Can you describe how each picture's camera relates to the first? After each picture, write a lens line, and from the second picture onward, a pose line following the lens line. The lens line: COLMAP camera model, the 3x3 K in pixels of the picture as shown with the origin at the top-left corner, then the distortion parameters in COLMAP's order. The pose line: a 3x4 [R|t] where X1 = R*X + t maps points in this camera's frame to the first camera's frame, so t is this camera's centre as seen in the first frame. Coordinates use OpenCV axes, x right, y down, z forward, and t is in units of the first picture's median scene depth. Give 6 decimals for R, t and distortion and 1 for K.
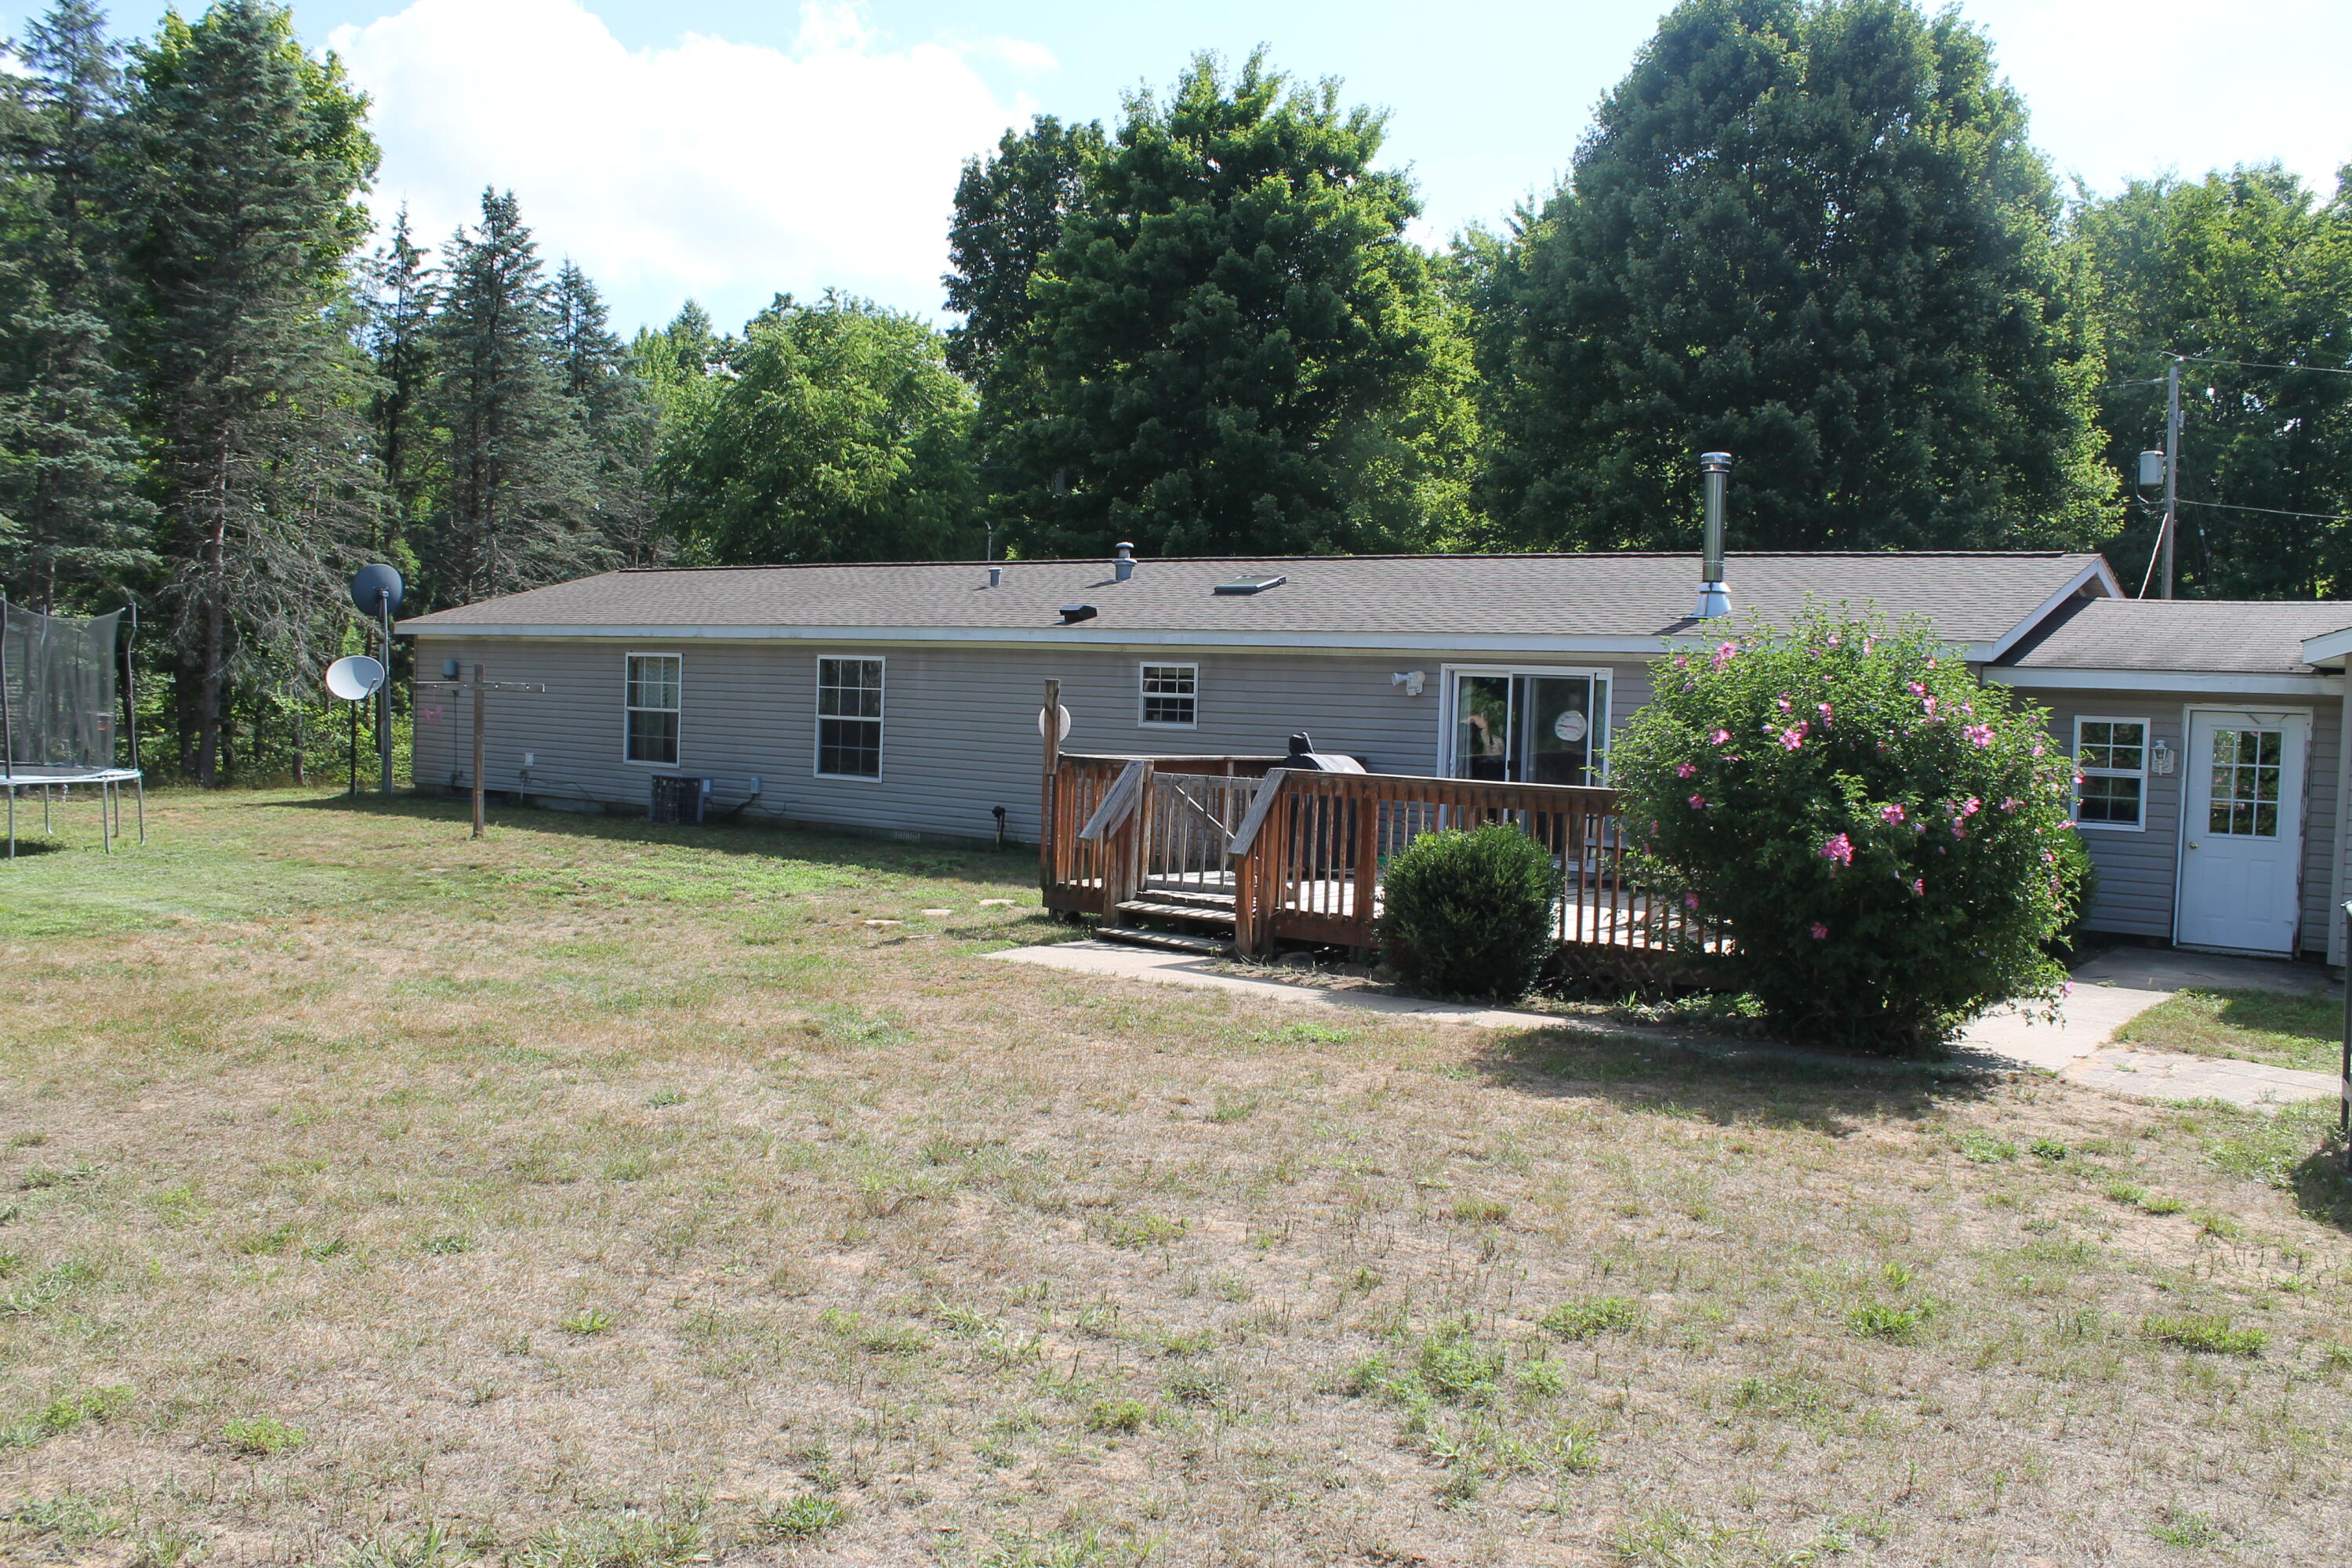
lens RADIAL K [[1915.2, 0, 1168.0], [0, 1915.2, 834.0], [0, 0, 1]] dist [-0.143988, 0.107668]
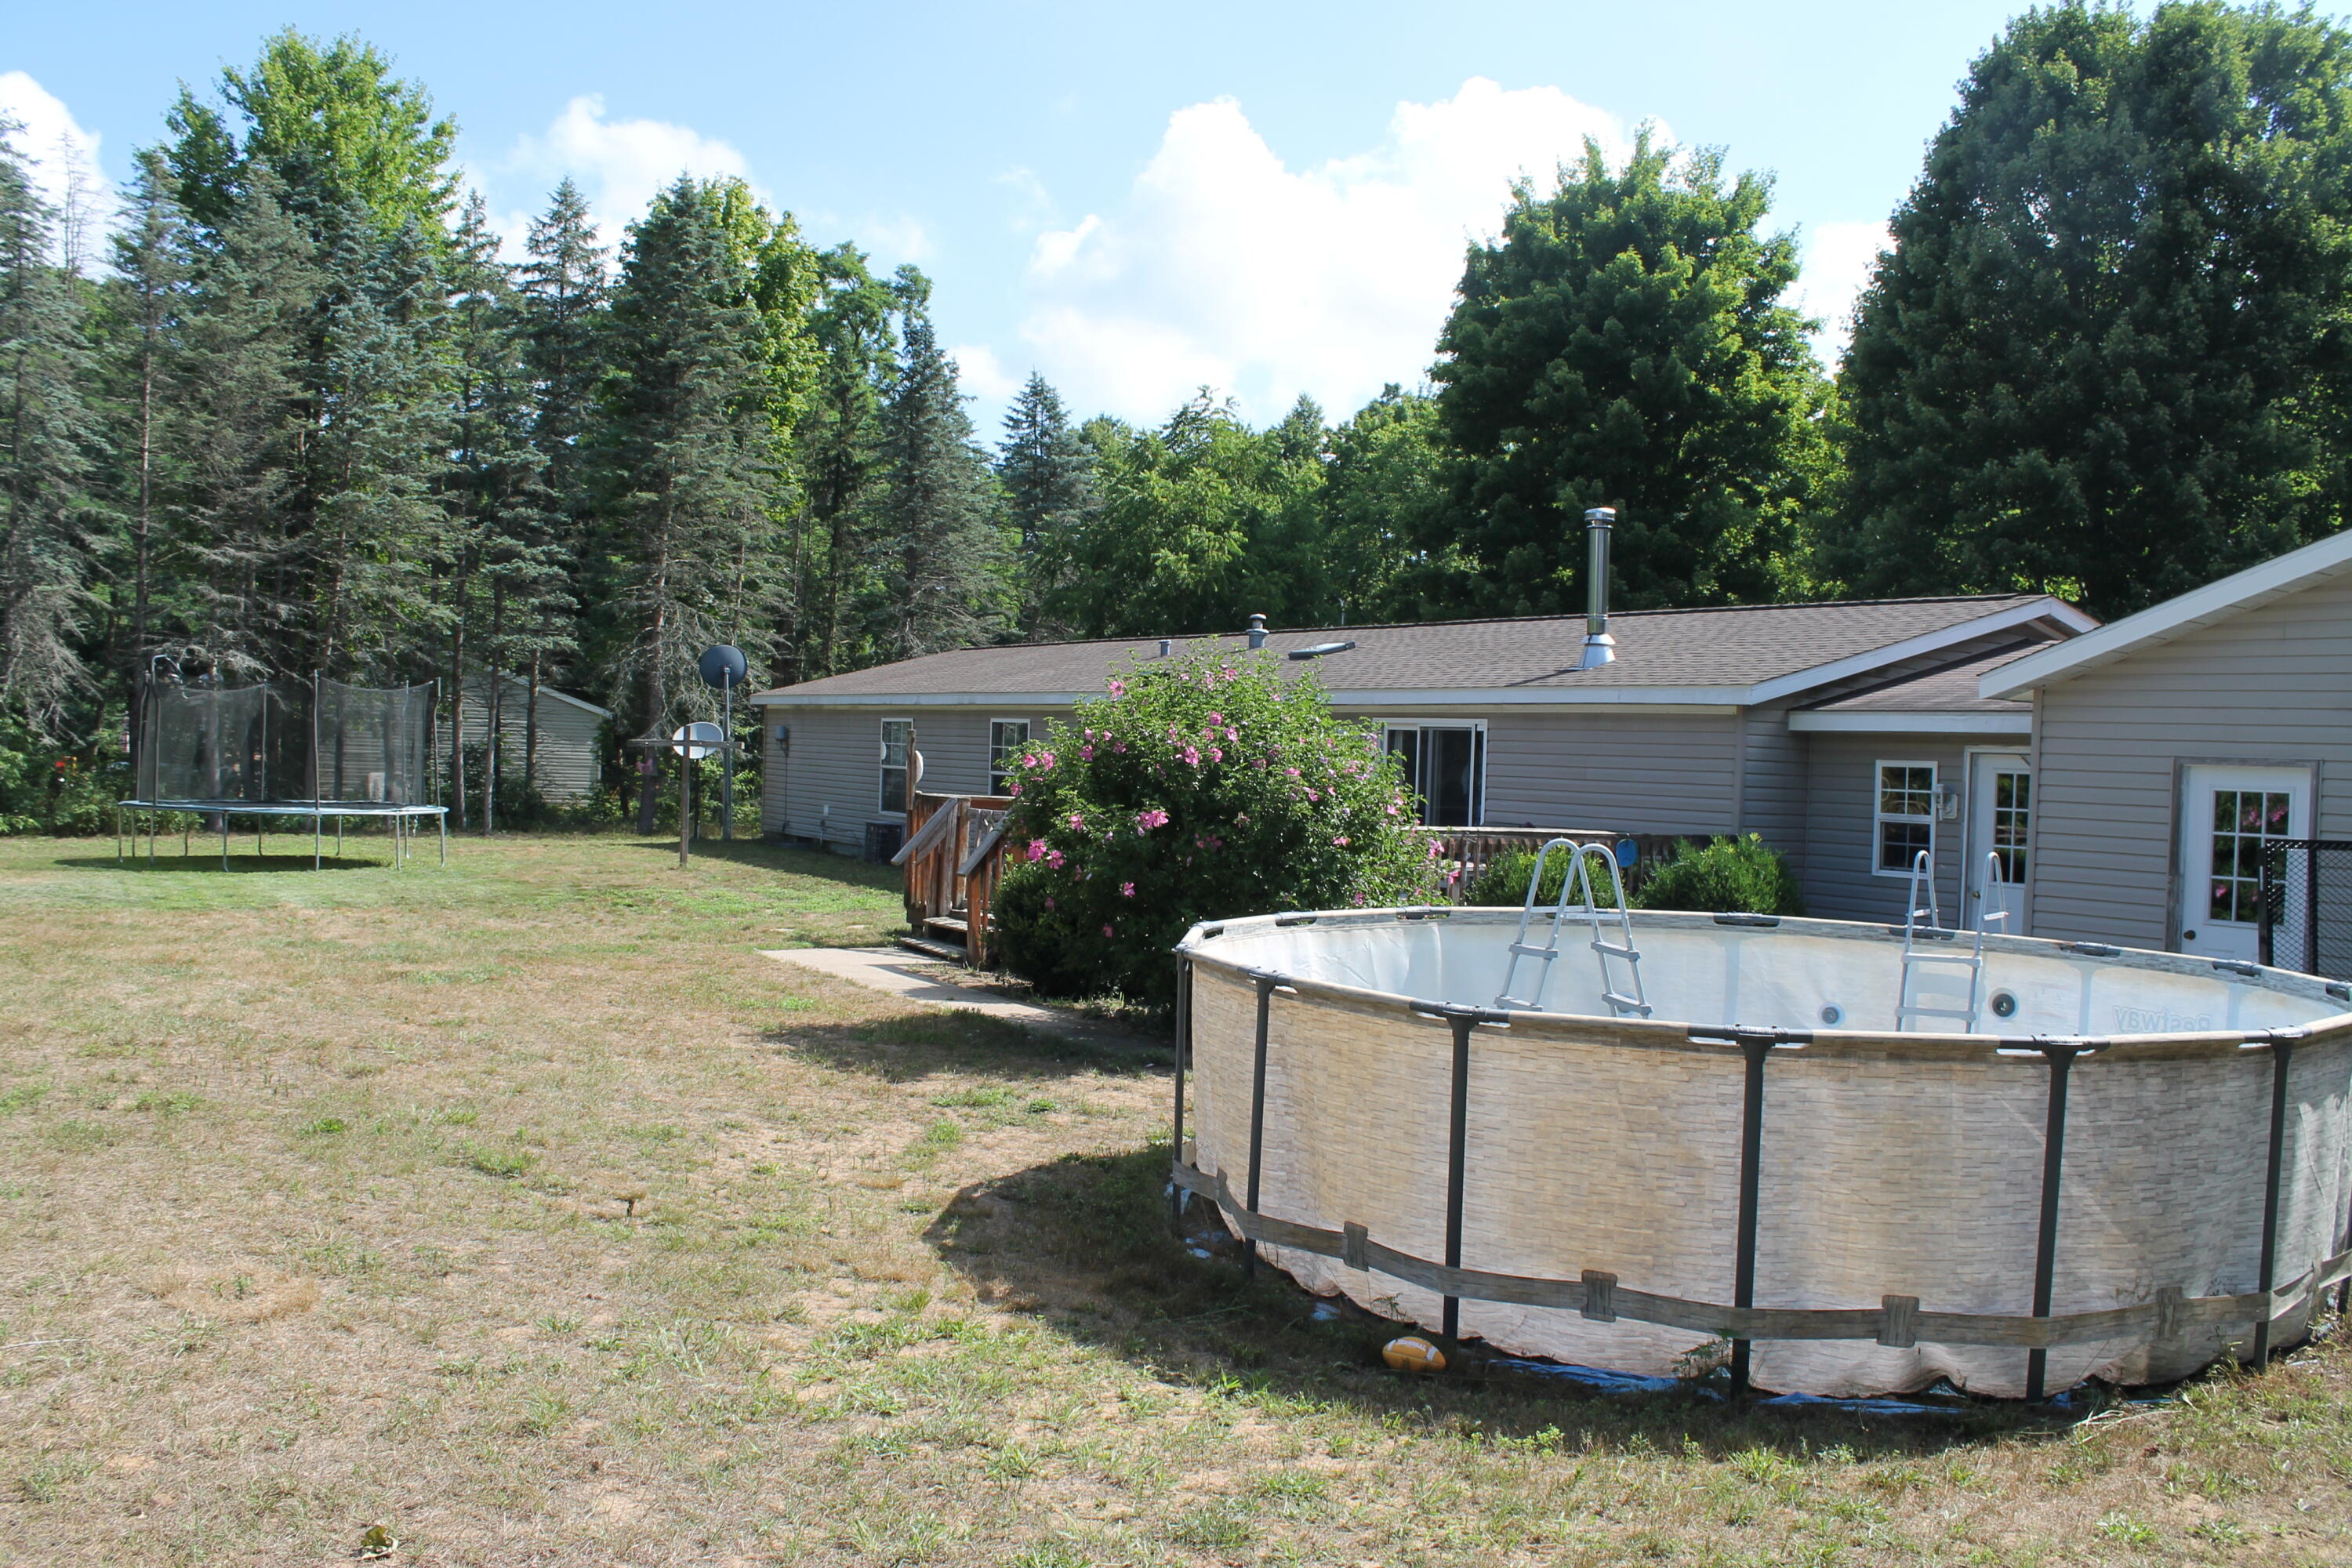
lens RADIAL K [[1915.2, 0, 1168.0], [0, 1915.2, 834.0], [0, 0, 1]] dist [-0.143988, 0.107668]
pose [[0.934979, 0.014375, -0.354411, 0.235632], [-0.029513, 0.998867, -0.037343, 0.010703], [0.353473, 0.045374, 0.934344, -0.021008]]
